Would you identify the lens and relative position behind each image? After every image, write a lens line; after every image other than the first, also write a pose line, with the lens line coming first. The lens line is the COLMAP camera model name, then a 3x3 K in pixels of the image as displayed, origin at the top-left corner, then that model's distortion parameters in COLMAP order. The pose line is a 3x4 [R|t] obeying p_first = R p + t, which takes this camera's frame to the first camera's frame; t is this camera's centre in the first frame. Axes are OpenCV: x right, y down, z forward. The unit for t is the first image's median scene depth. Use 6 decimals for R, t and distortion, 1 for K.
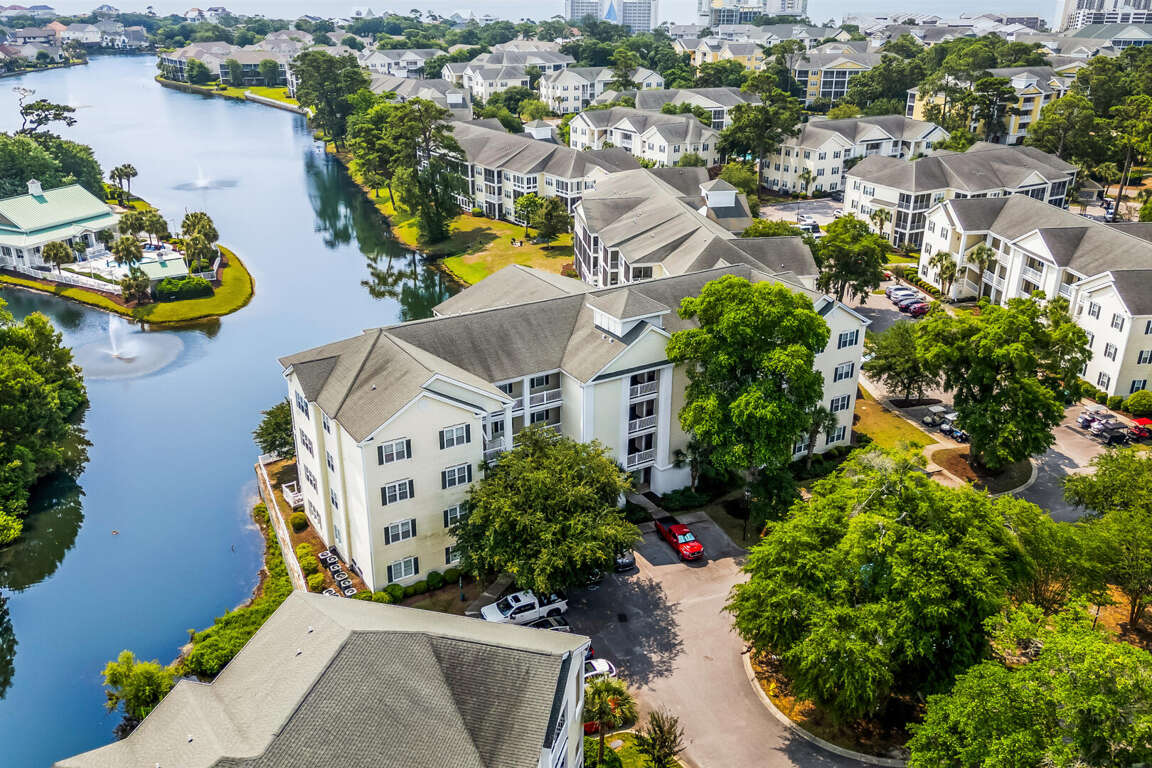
lens RADIAL K [[955.3, 0, 565.3], [0, 955.3, 383.3], [0, 0, 1]] dist [0.070303, -0.072758]
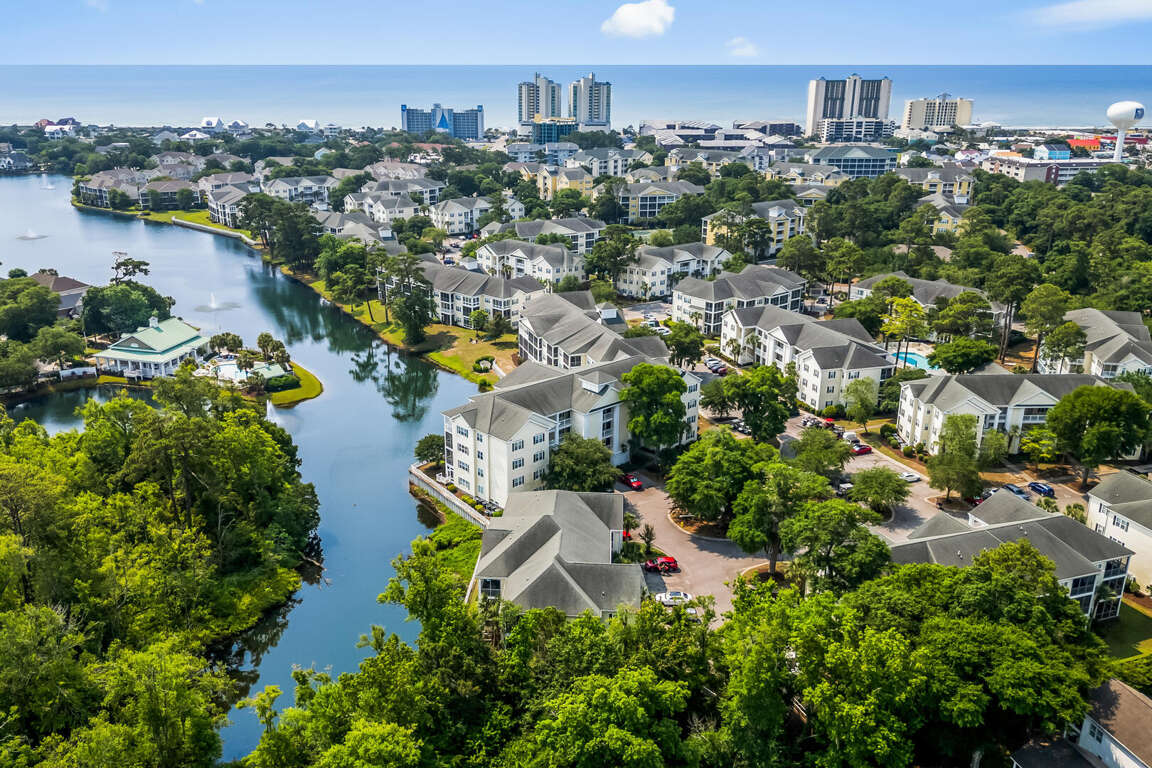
lens RADIAL K [[955.3, 0, 535.4], [0, 955.3, 386.9], [0, 0, 1]] dist [0.070303, -0.072758]
pose [[0.985635, -0.057112, 0.158938, -0.203006], [0.067793, 0.995733, -0.062610, 0.031263], [-0.154684, 0.072485, 0.985301, -0.543133]]
